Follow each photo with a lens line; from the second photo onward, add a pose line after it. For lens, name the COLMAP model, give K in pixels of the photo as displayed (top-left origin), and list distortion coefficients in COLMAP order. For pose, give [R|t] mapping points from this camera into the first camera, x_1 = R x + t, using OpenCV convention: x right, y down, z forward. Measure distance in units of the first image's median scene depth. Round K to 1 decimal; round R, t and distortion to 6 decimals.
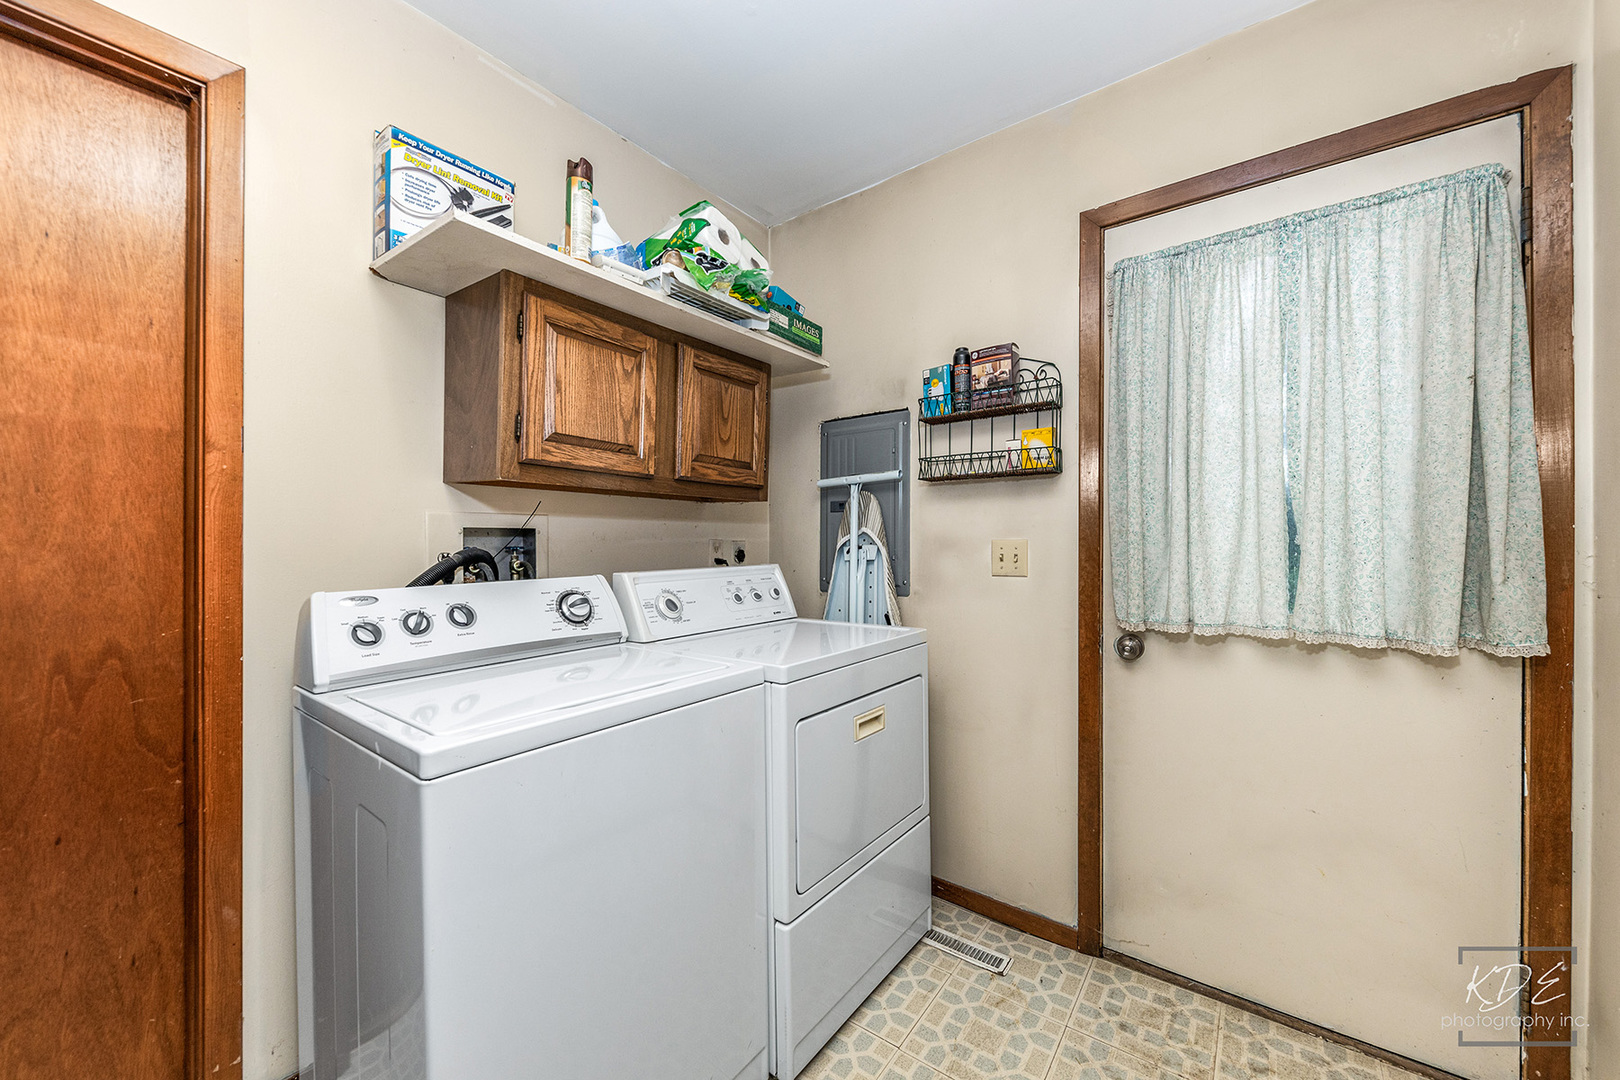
lens RADIAL K [[614.0, 0, 810.7], [0, 614.0, 544.9], [0, 0, 1]] dist [0.000251, -0.000094]
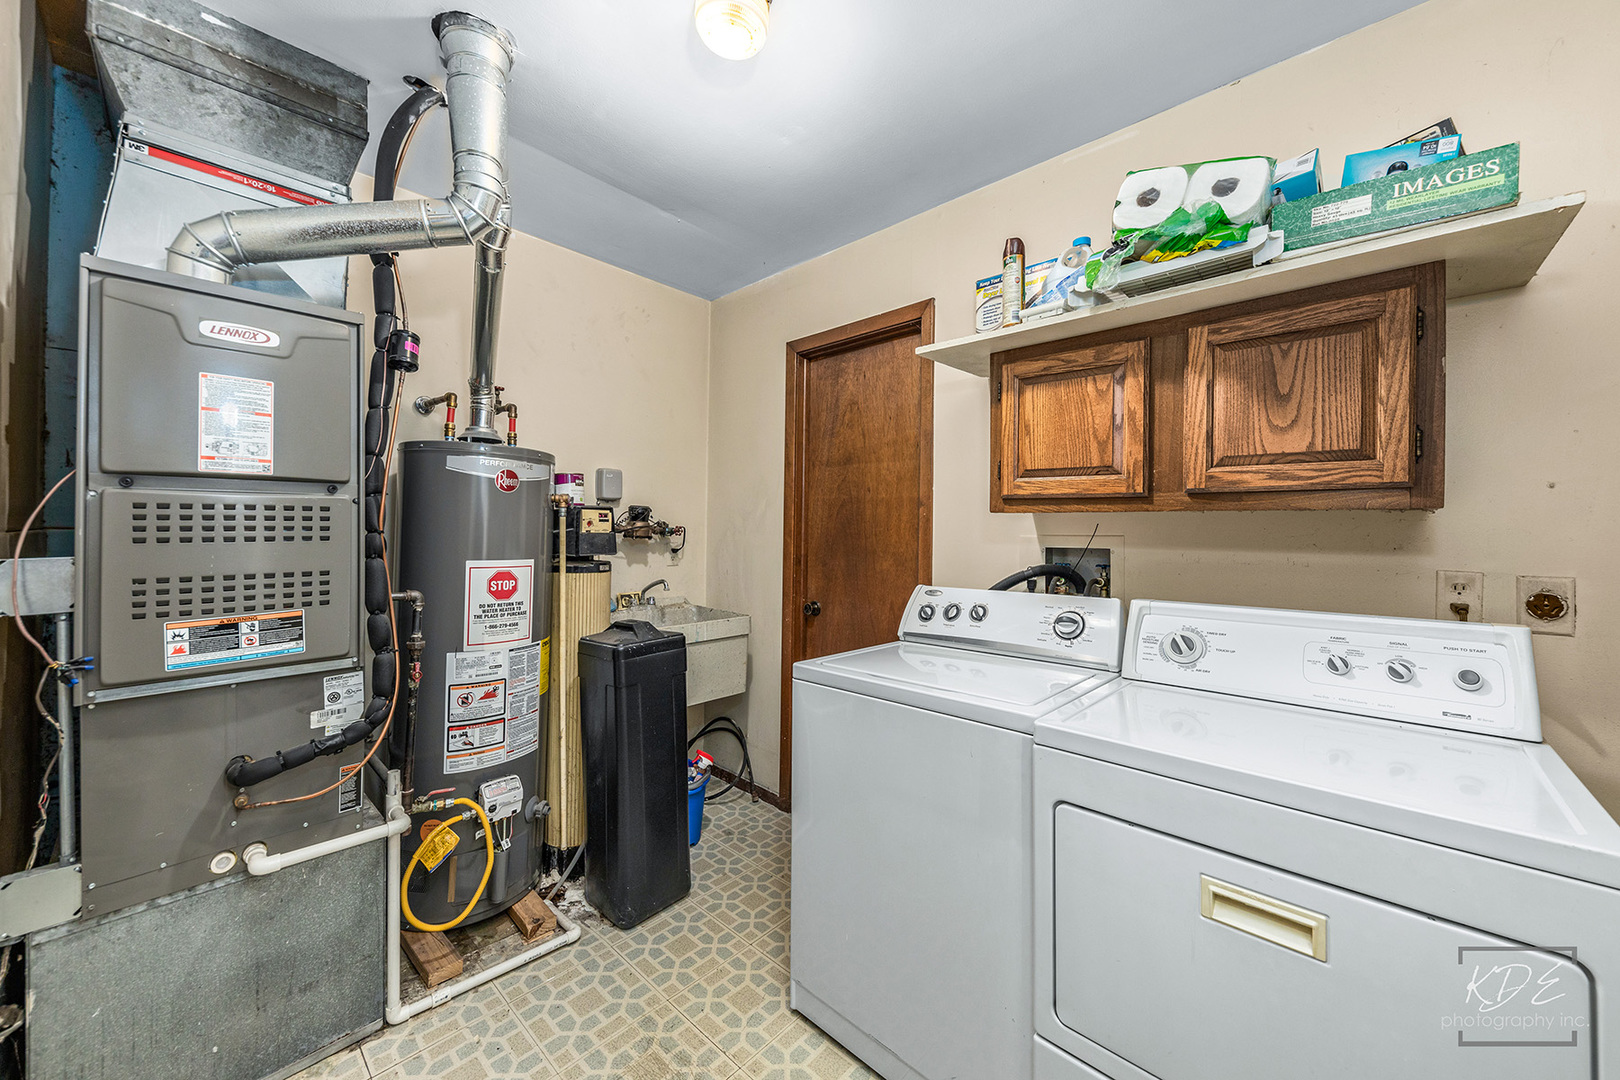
lens RADIAL K [[585.8, 0, 796.3], [0, 585.8, 526.8], [0, 0, 1]] dist [0.000685, -0.004043]
pose [[-0.124738, -0.009711, -0.992142, 0.655934], [-0.017978, 0.999810, -0.007526, -0.050166], [0.992027, 0.016898, -0.124889, 0.618221]]
